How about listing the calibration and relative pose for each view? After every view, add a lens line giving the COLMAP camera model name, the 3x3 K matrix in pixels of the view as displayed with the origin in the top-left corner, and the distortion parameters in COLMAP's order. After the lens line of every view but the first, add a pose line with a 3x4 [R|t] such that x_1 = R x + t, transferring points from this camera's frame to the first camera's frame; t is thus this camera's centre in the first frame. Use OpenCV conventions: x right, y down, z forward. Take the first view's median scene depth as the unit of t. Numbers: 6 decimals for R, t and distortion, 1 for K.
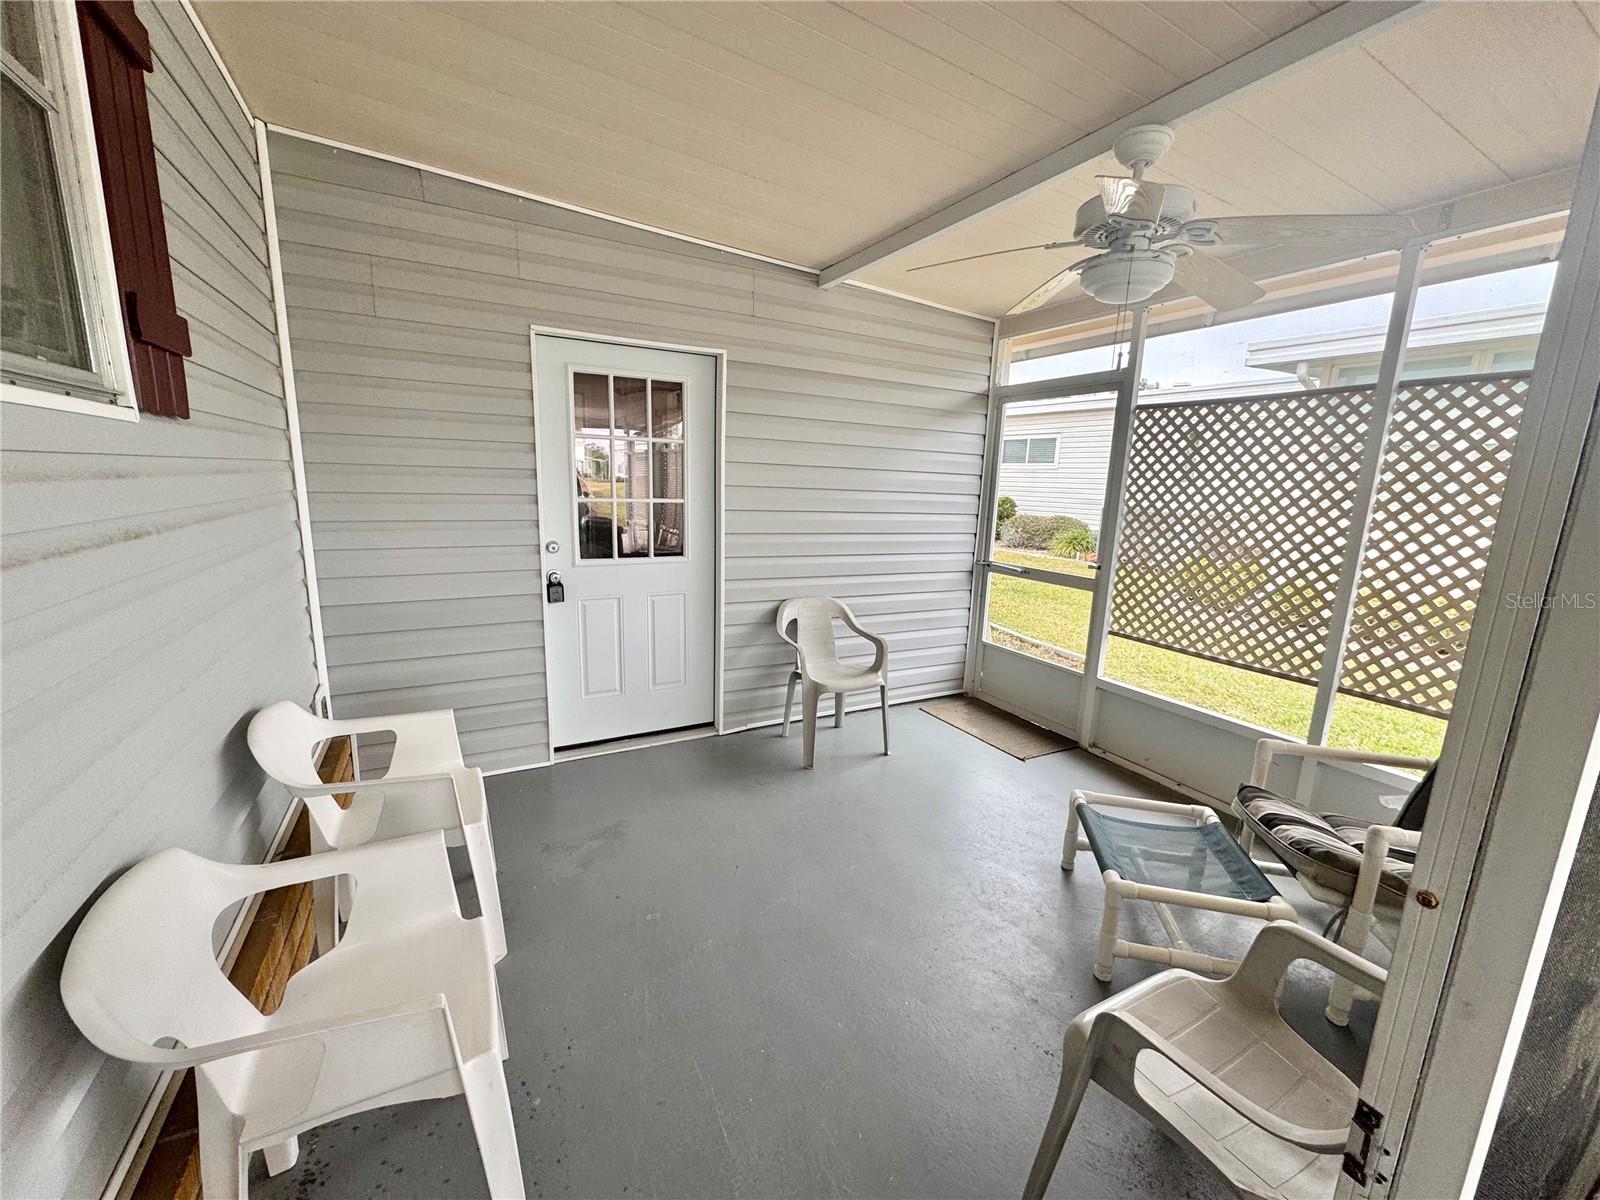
lens RADIAL K [[636.5, 0, 799.6], [0, 636.5, 602.6], [0, 0, 1]] dist [-0.004466, 0.000275]
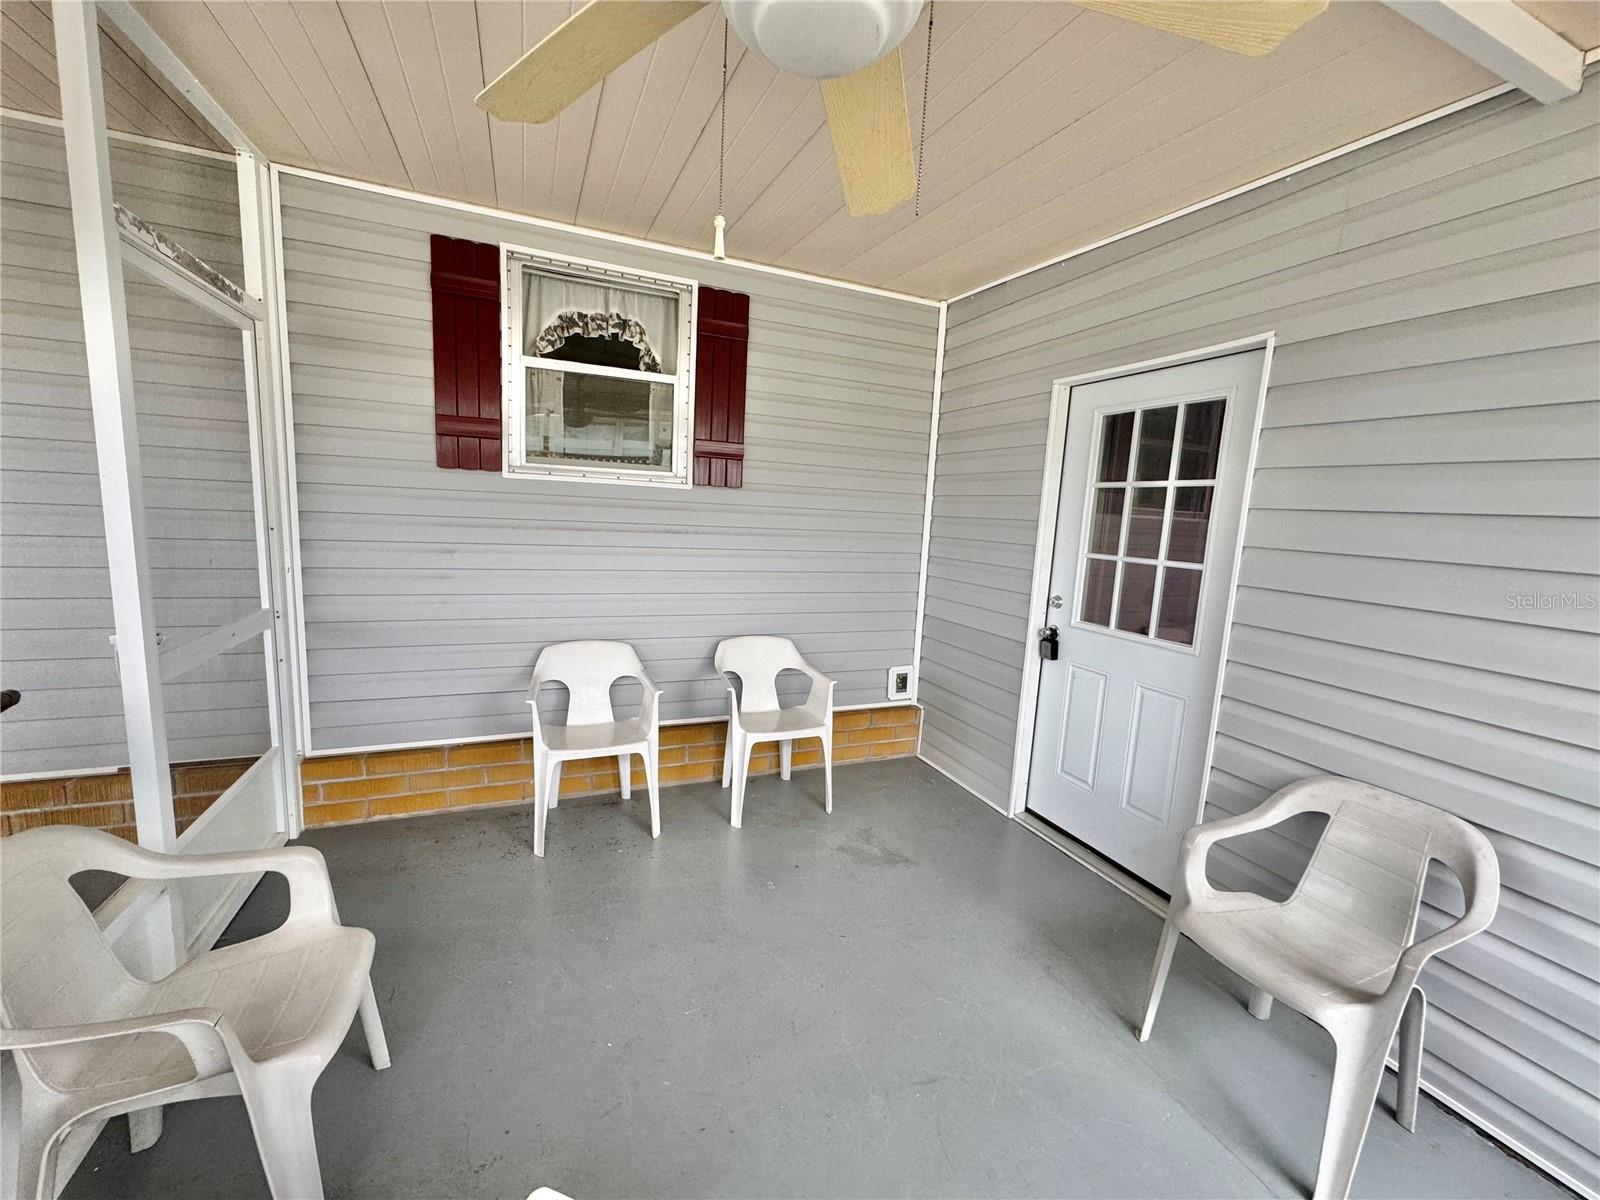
lens RADIAL K [[636.5, 0, 797.1], [0, 636.5, 596.7], [0, 0, 1]] dist [-0.004466, 0.000275]
pose [[-0.108969, 0.100984, -0.988902, 0.594138], [-0.239291, 0.962907, 0.124697, -0.117949], [0.964814, 0.250223, -0.080763, 0.691225]]
